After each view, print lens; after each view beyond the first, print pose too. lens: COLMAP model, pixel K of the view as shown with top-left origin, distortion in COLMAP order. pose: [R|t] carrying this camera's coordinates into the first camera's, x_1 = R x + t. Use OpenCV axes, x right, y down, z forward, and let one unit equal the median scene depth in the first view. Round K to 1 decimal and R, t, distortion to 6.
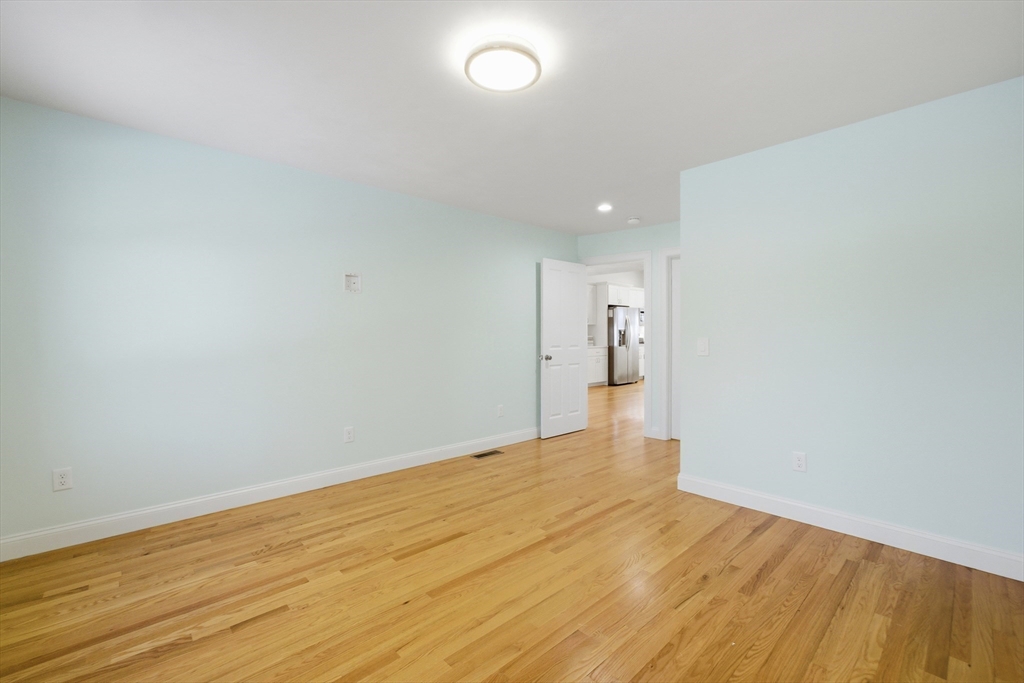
lens RADIAL K [[439.3, 0, 514.9], [0, 439.3, 334.5], [0, 0, 1]] dist [-0.003400, 0.000224]
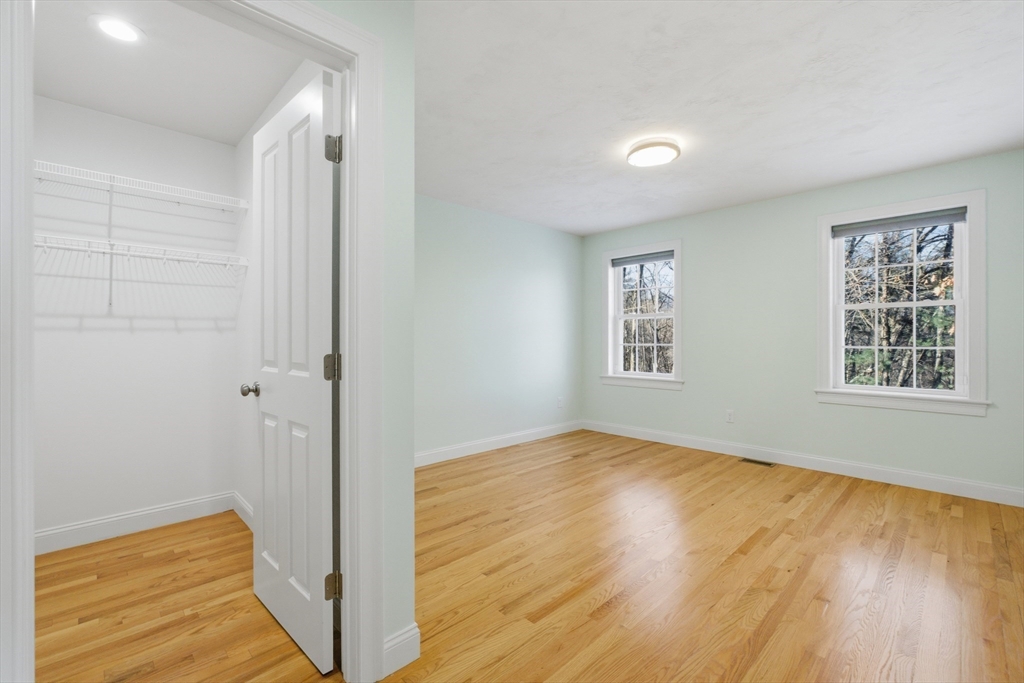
lens RADIAL K [[445.0, 0, 512.0], [0, 445.0, 341.5], [0, 0, 1]] dist [0.000026, 0.000435]
pose [[-0.999901, 0.000000, -0.014093, 0.363751], [-0.000101, 0.999974, 0.007162, 0.015570], [0.014093, 0.007163, -0.999875, 1.914706]]
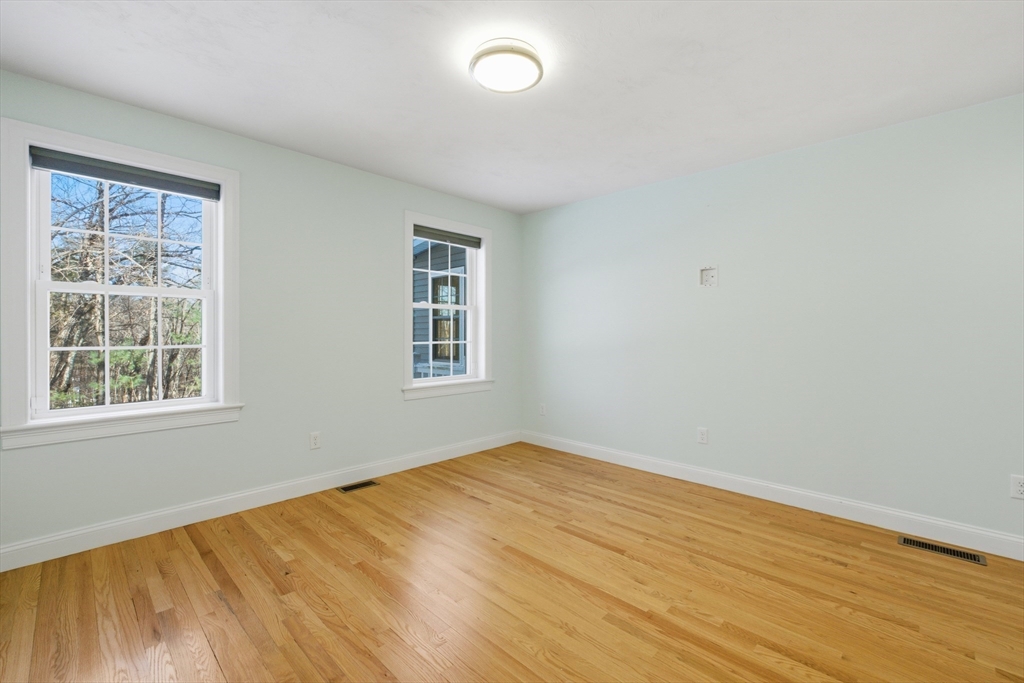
lens RADIAL K [[439.3, 0, 514.9], [0, 439.3, 334.5], [0, 0, 1]] dist [-0.003400, 0.000224]
pose [[0.044160, 0.000122, -0.999024, 0.770253], [-0.003608, 0.999993, -0.000037, 0.011379], [0.999018, 0.003606, 0.044160, 0.747427]]
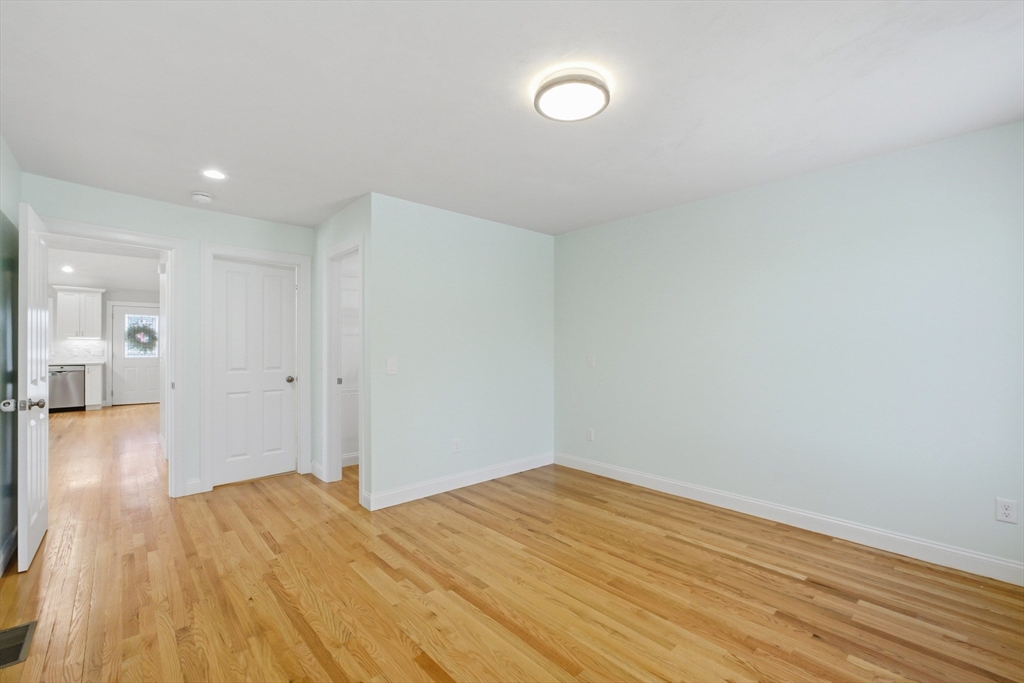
lens RADIAL K [[441.1, 0, 515.5], [0, 441.1, 346.4], [0, 0, 1]] dist [-0.006713, 0.000230]
pose [[0.018871, -0.000575, 0.999822, -0.799786], [0.001546, 0.999999, 0.000546, -0.025113], [-0.999821, 0.001535, 0.018872, 0.847712]]
